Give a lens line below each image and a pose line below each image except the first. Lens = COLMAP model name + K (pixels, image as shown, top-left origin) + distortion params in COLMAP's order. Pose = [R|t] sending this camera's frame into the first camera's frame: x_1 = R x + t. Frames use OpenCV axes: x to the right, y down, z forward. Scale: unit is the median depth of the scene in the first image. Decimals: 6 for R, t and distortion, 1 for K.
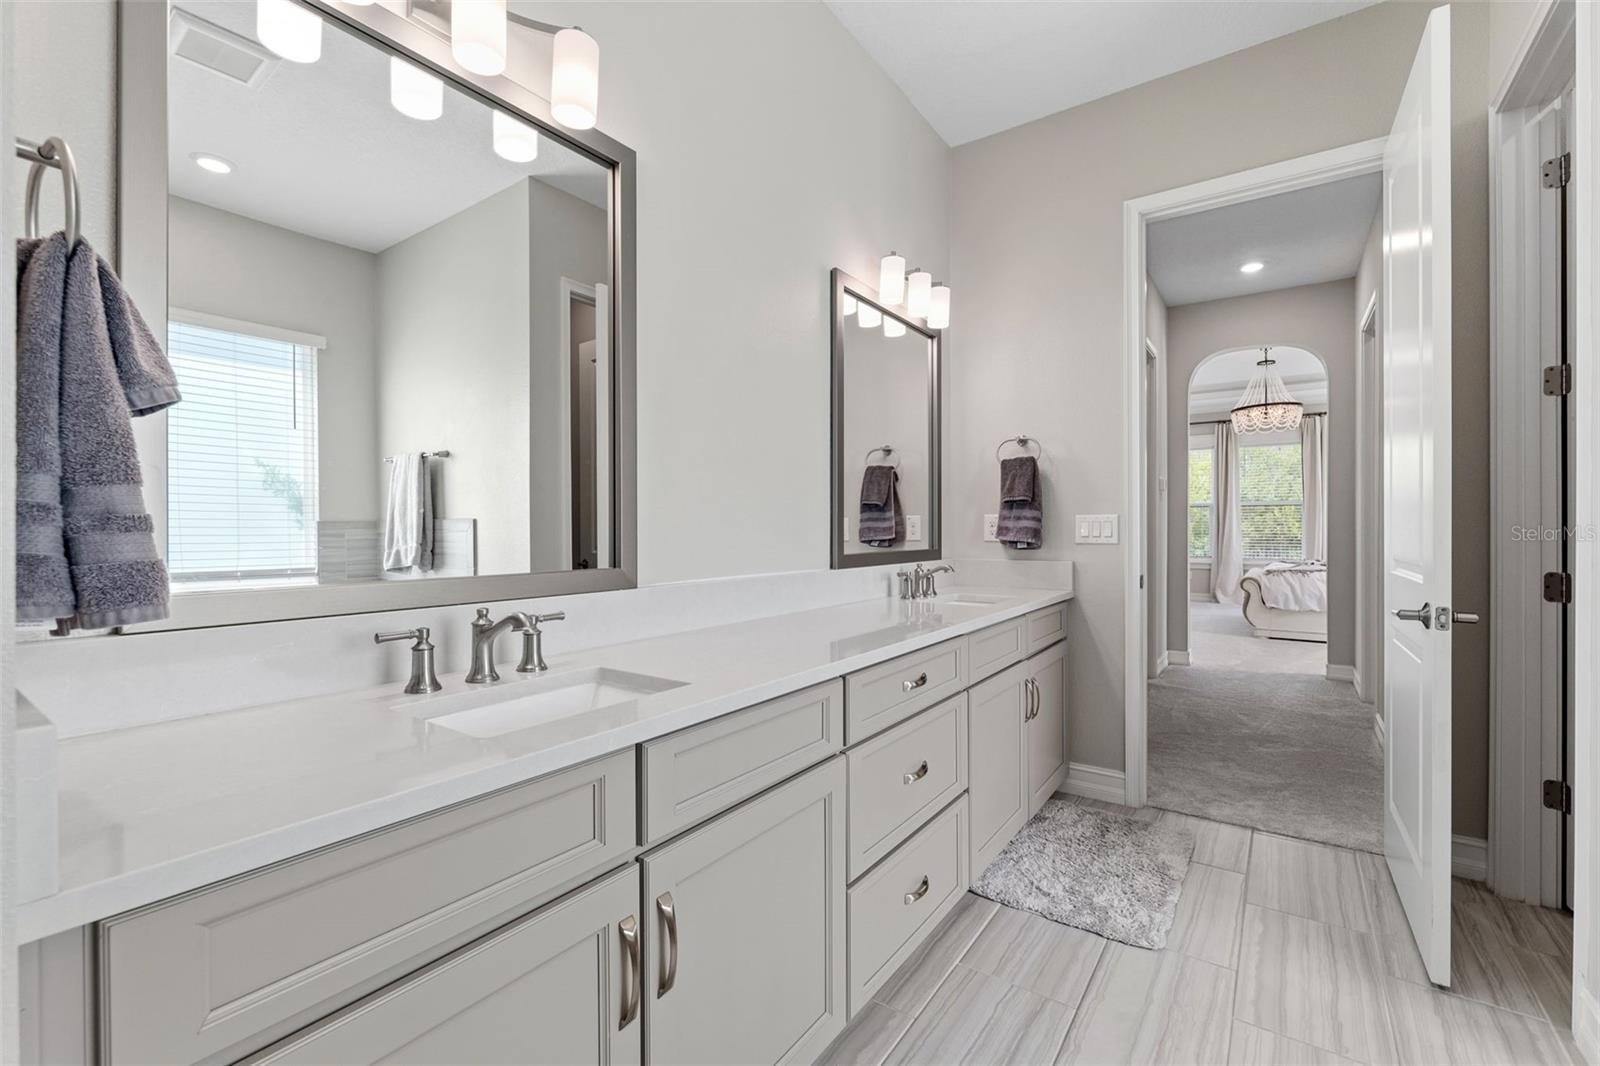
lens RADIAL K [[705.2, 0, 797.2], [0, 705.2, 529.3], [0, 0, 1]] dist [-0.003333, -0.000014]
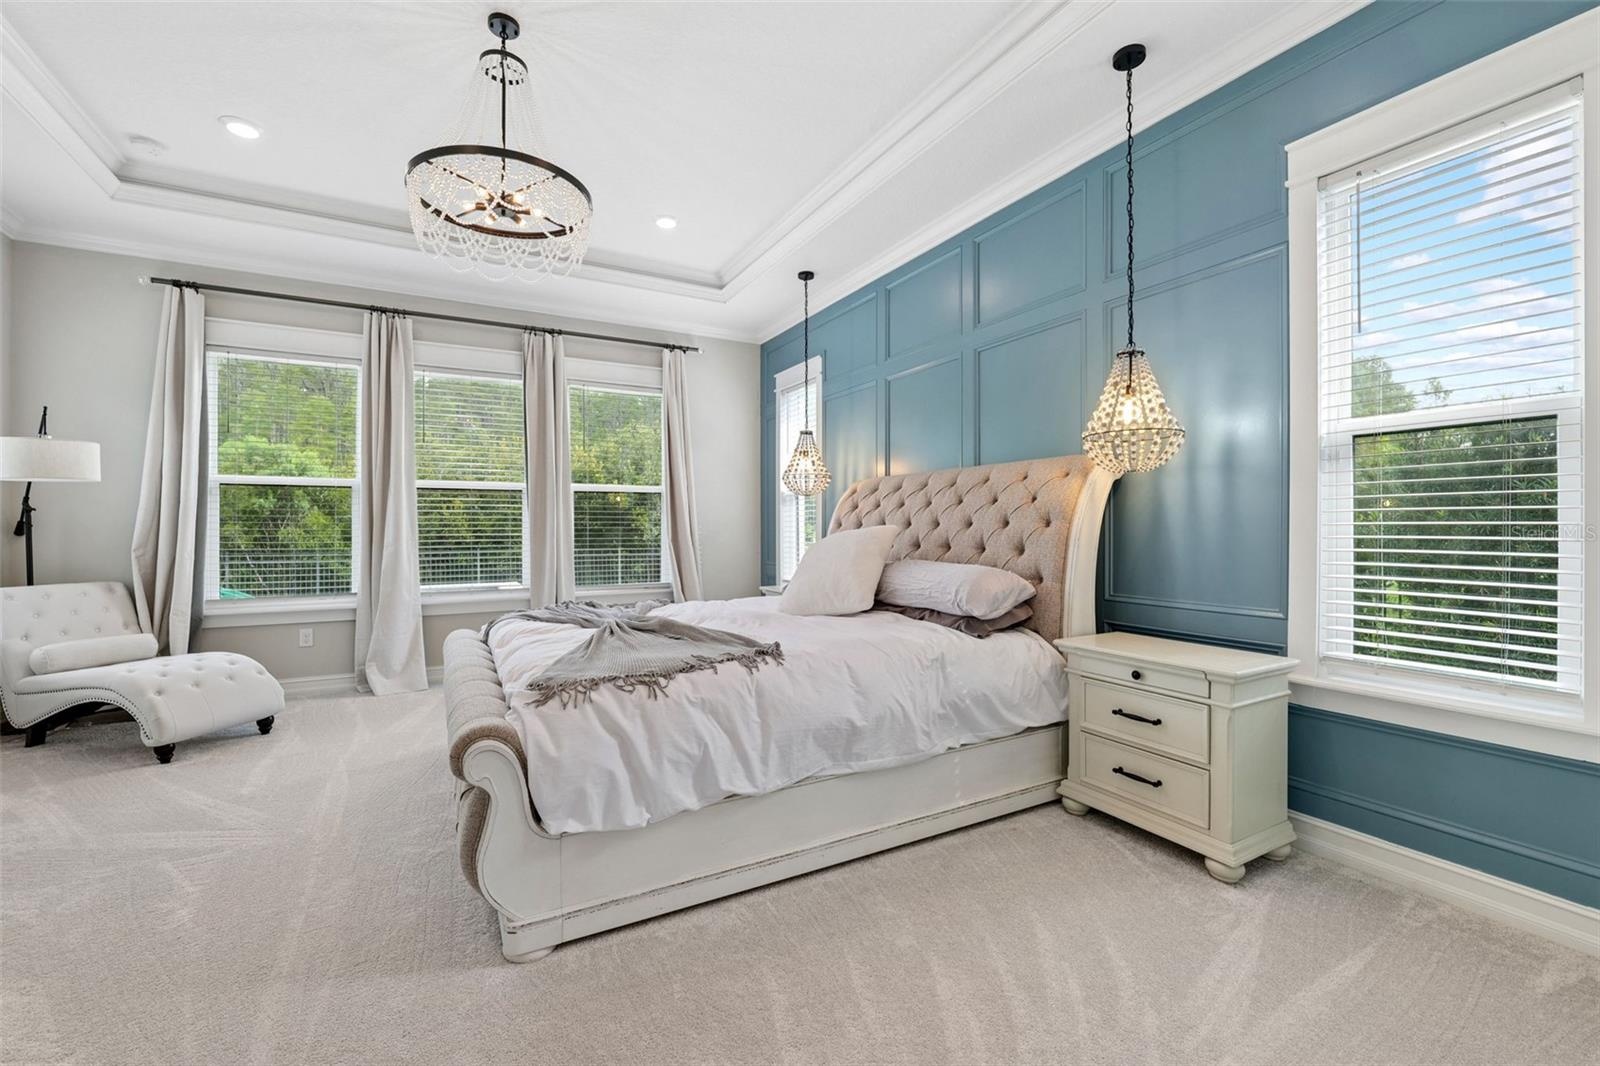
lens RADIAL K [[705.2, 0, 797.2], [0, 705.2, 529.3], [0, 0, 1]] dist [-0.003333, -0.000014]
pose [[0.474814, 0.002882, 0.880082, 0.417695], [0.005938, 0.999961, -0.006478, -0.000399], [-0.880066, 0.008302, 0.474778, 0.689592]]
